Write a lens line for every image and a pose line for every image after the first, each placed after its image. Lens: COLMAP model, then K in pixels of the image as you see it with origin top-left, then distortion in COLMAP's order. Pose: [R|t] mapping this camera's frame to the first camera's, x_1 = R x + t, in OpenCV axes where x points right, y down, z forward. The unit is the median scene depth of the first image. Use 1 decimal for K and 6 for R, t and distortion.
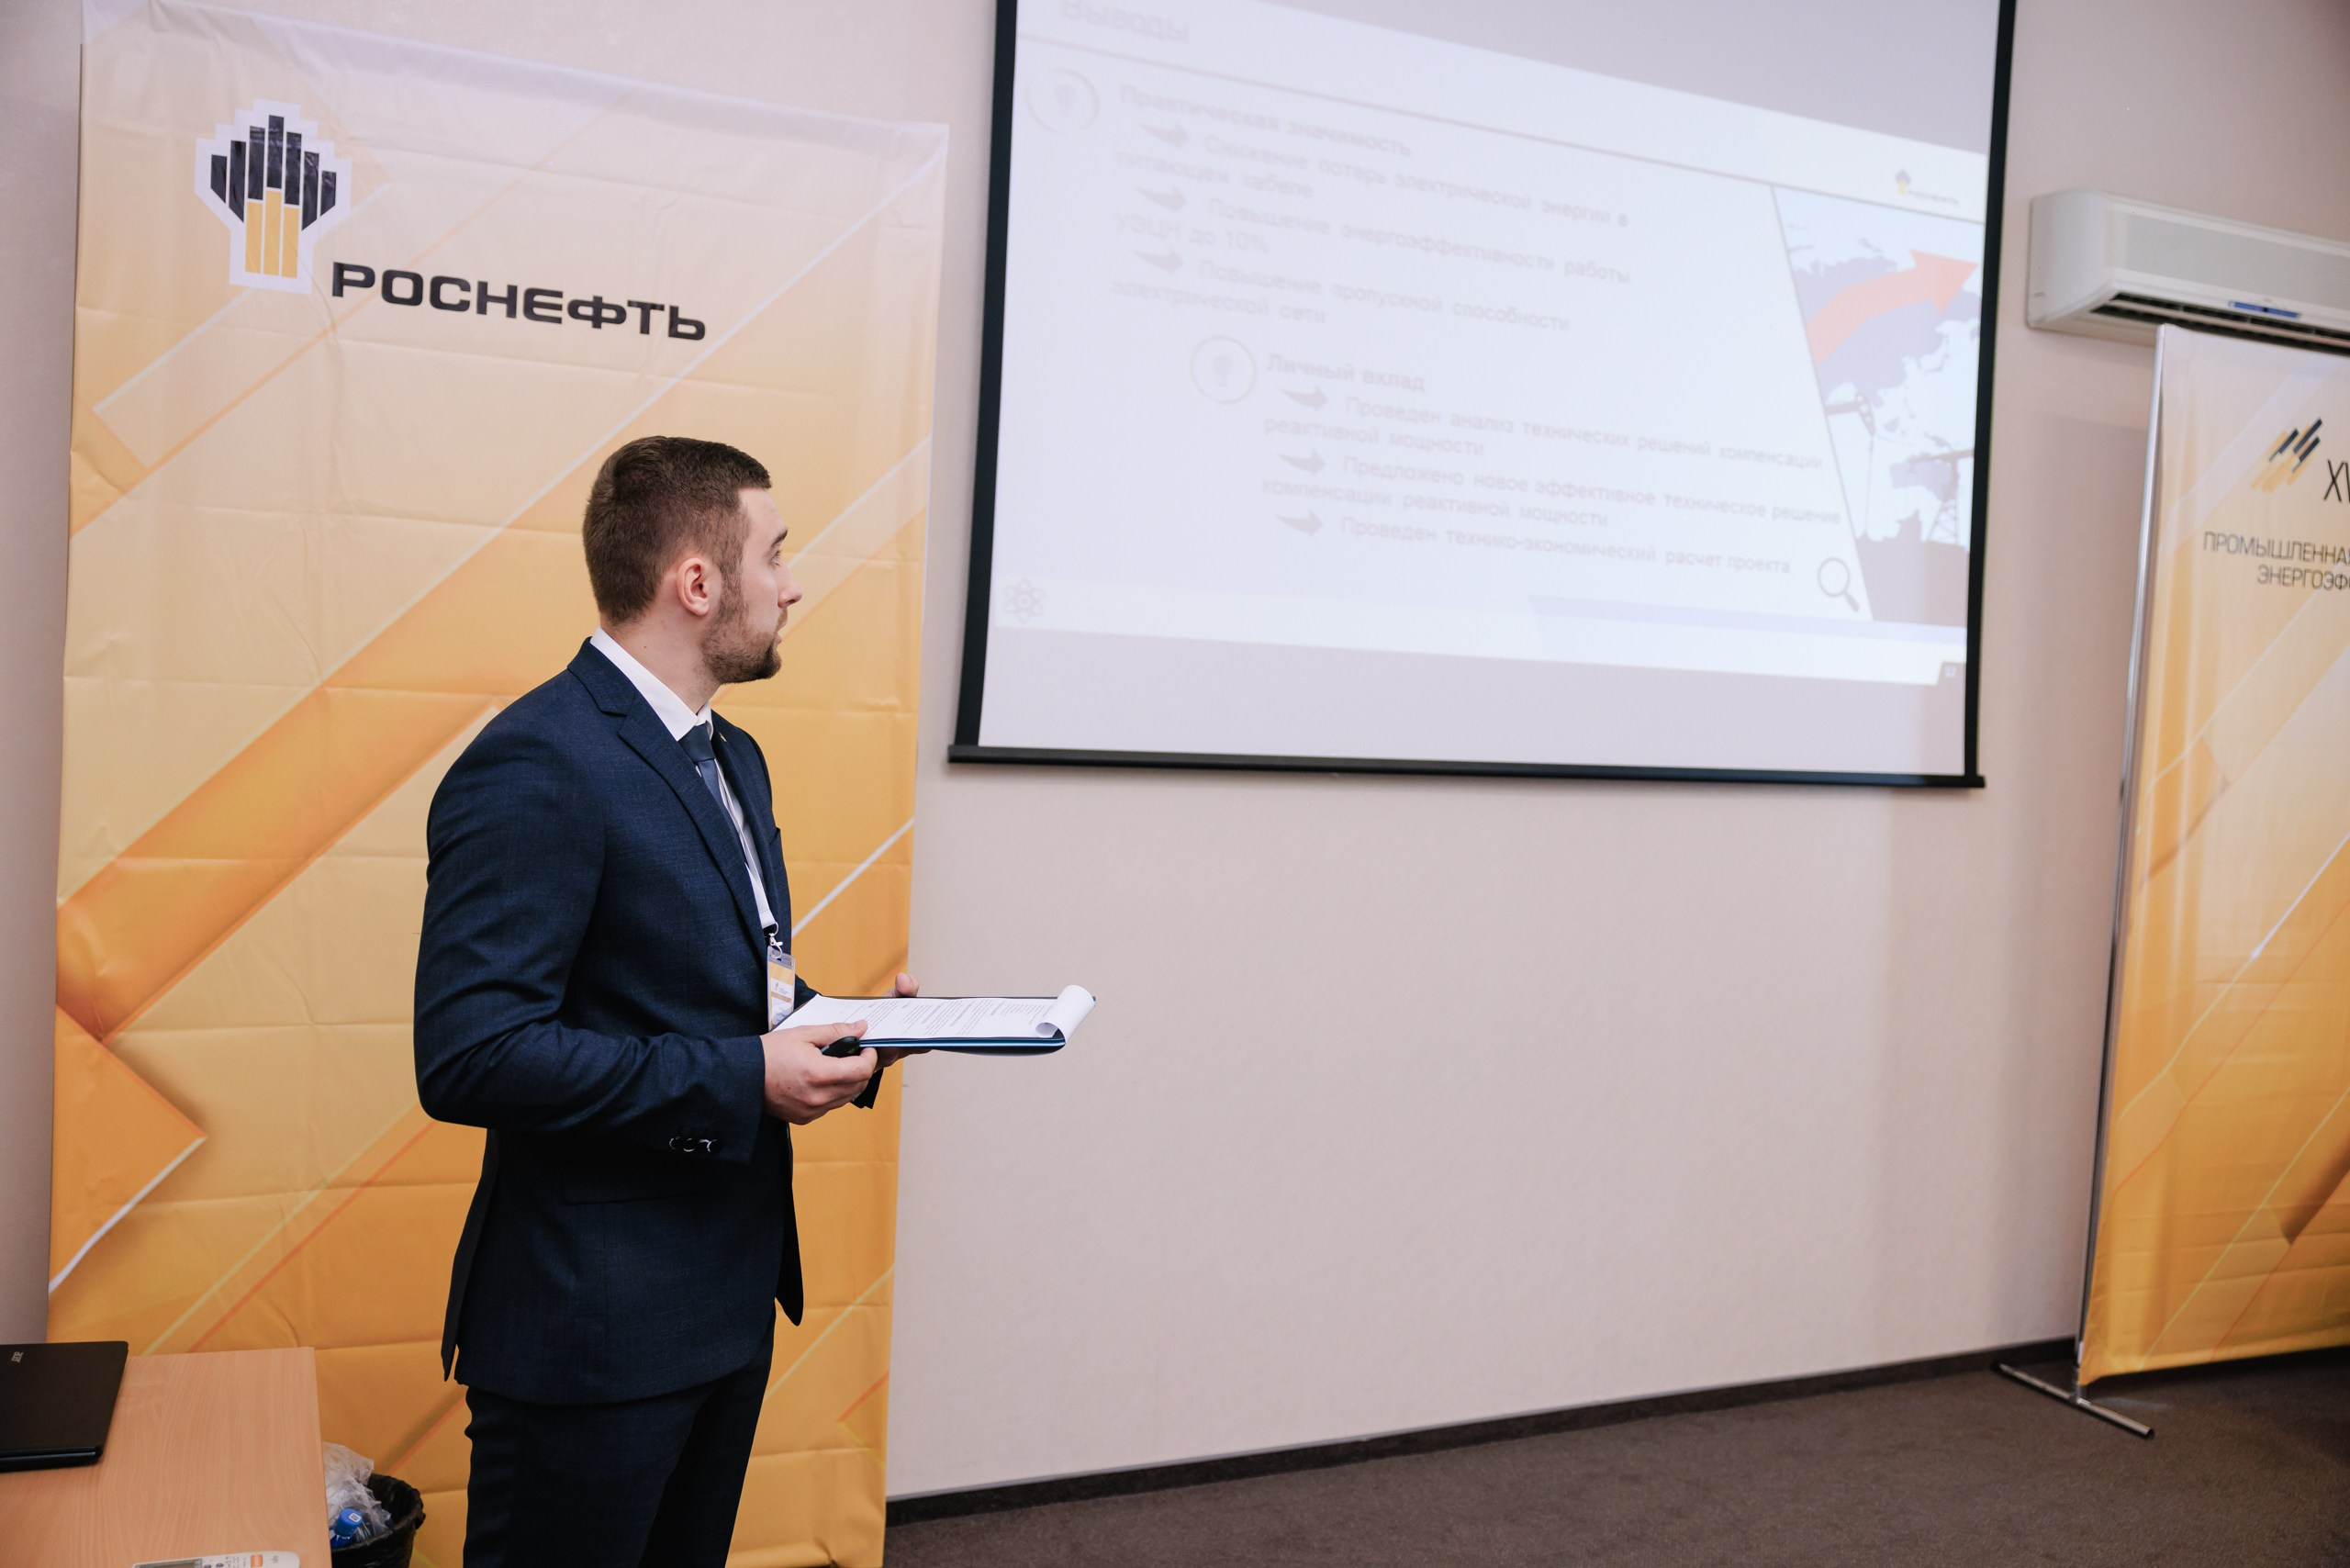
lens RADIAL K [[2063.3, 0, 1160.3], [0, 2063.3, 823.4], [0, 0, 1]] dist [0.074553, -0.010035]
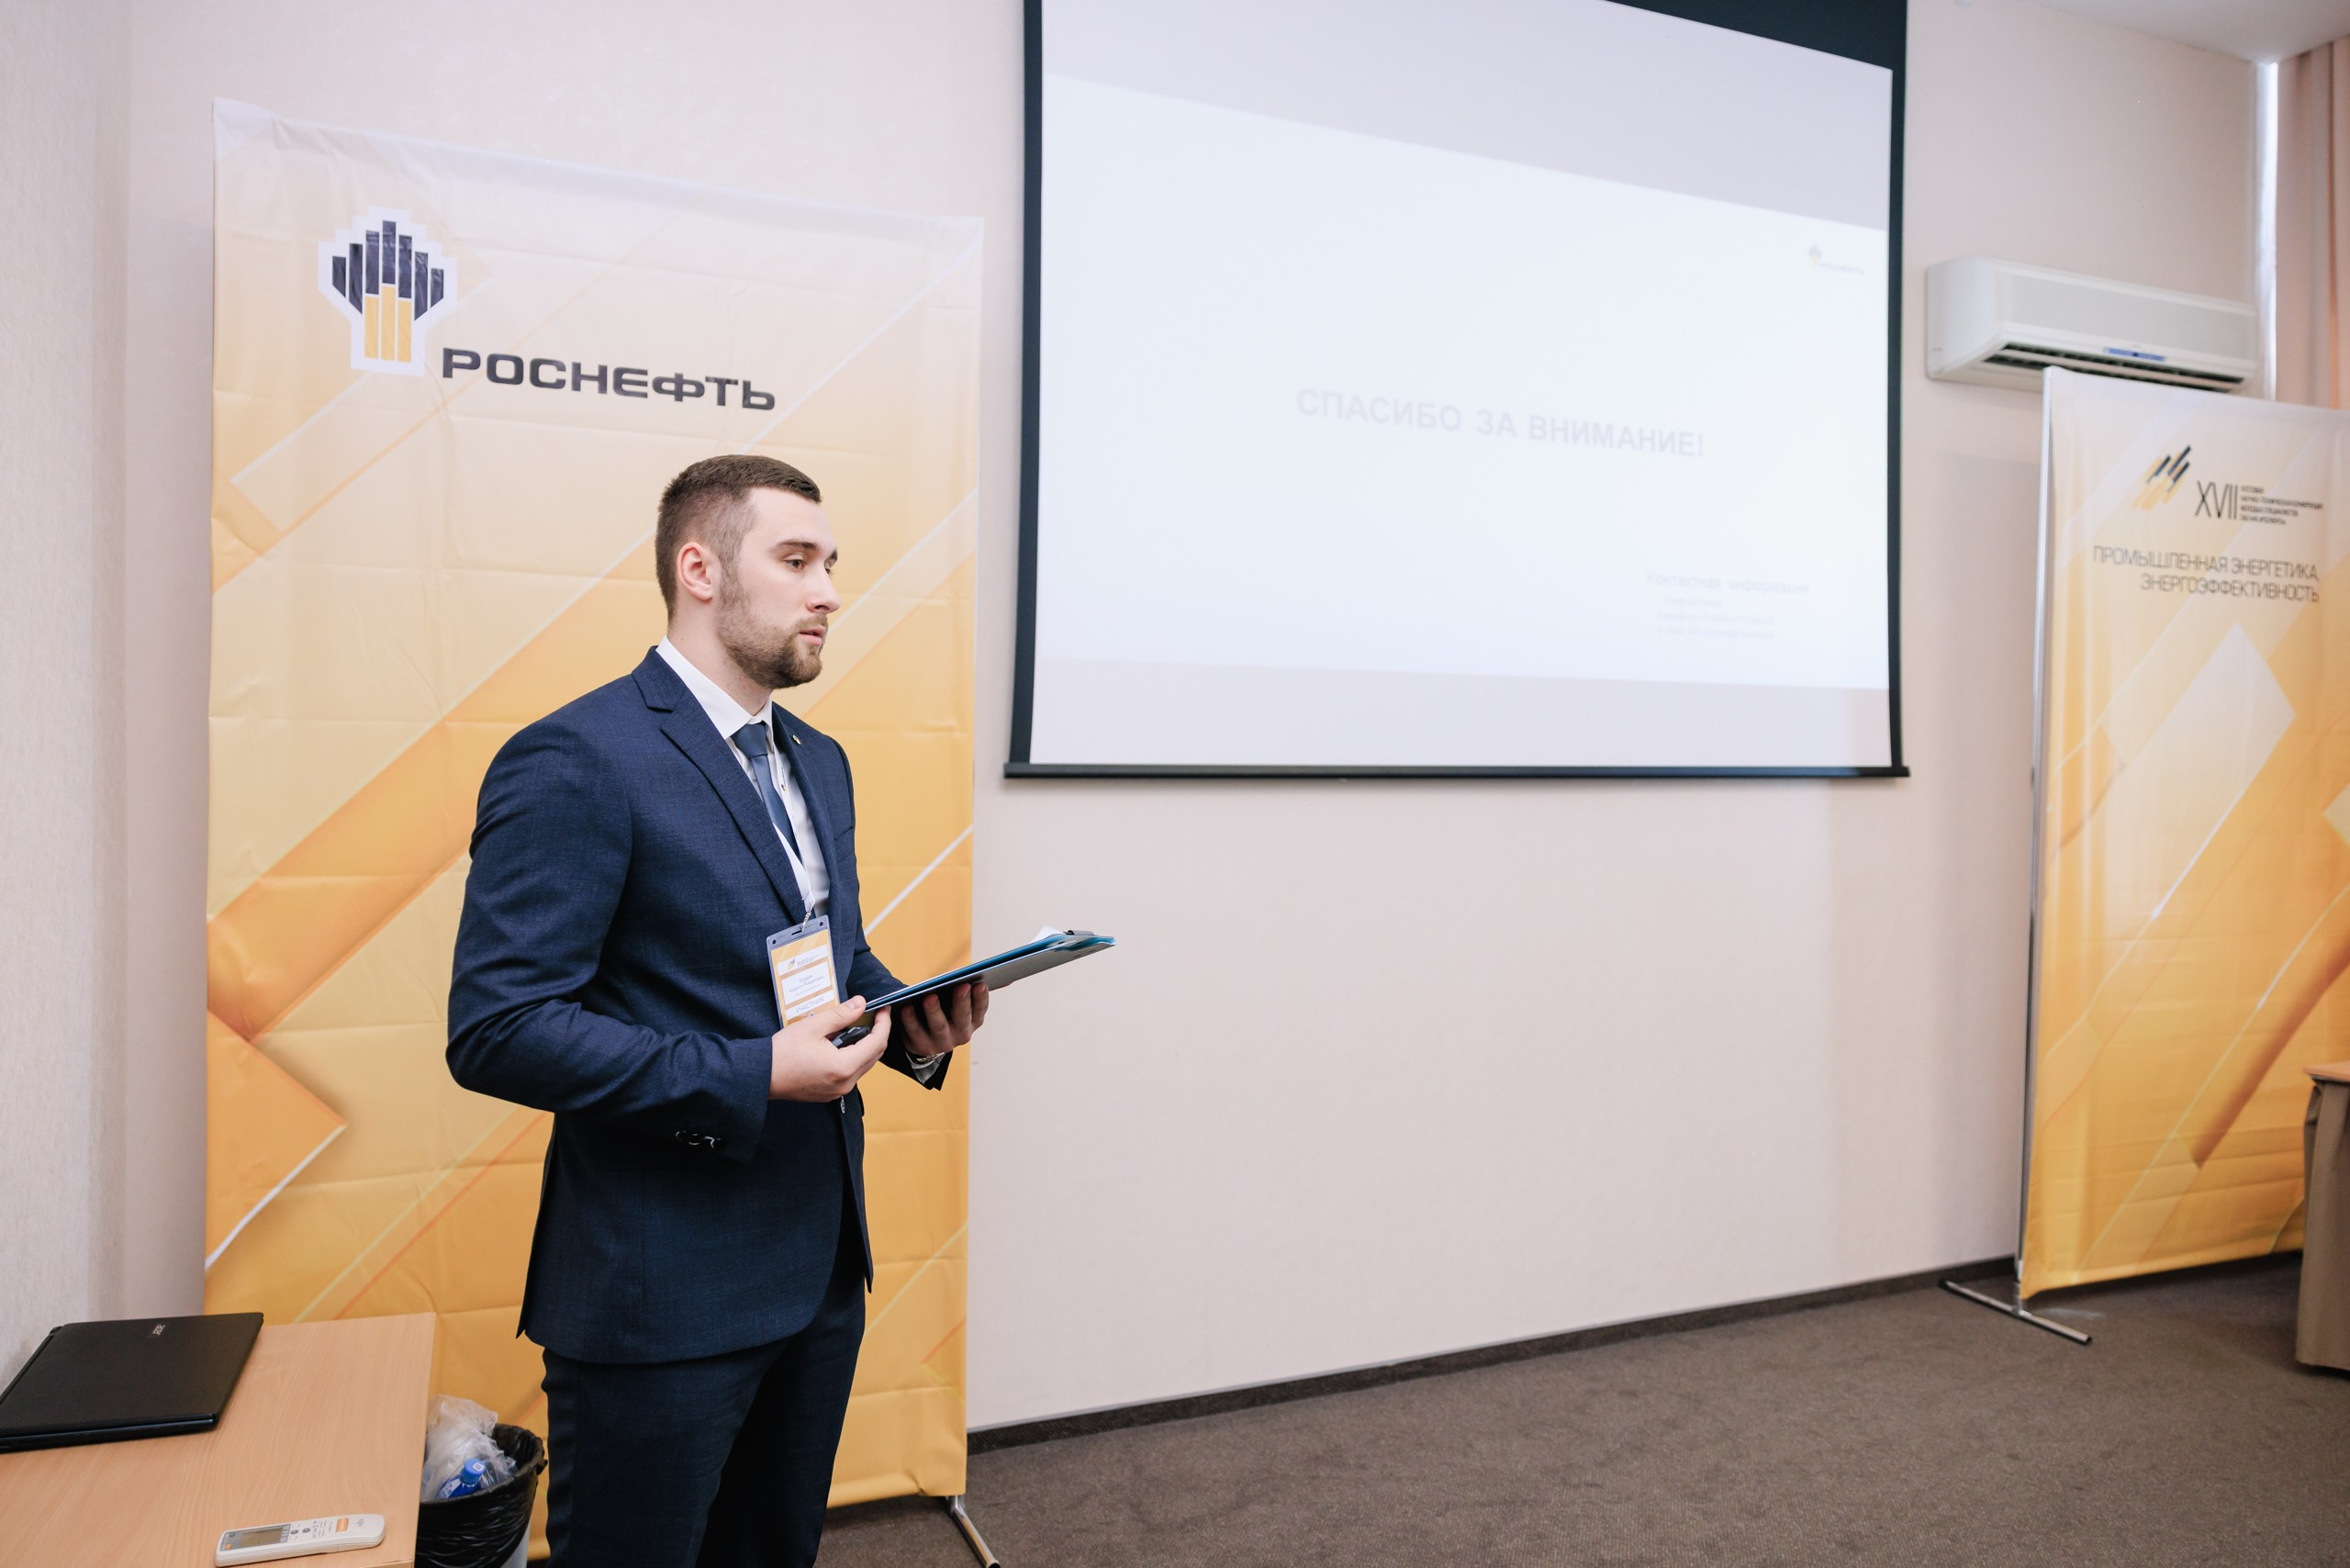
lens RADIAL K [[1569.3, 0, 1154.1], [0, 1569.3, 808.5], [0, 0, 1]] dist [0.049710, -0.018860]
pose [[0.998822, -0.034415, -0.034200, 0.010332], [0.033223, 0.998840, -0.034853, 0.021855], [0.035359, 0.033676, 0.998807, 0.142132]]
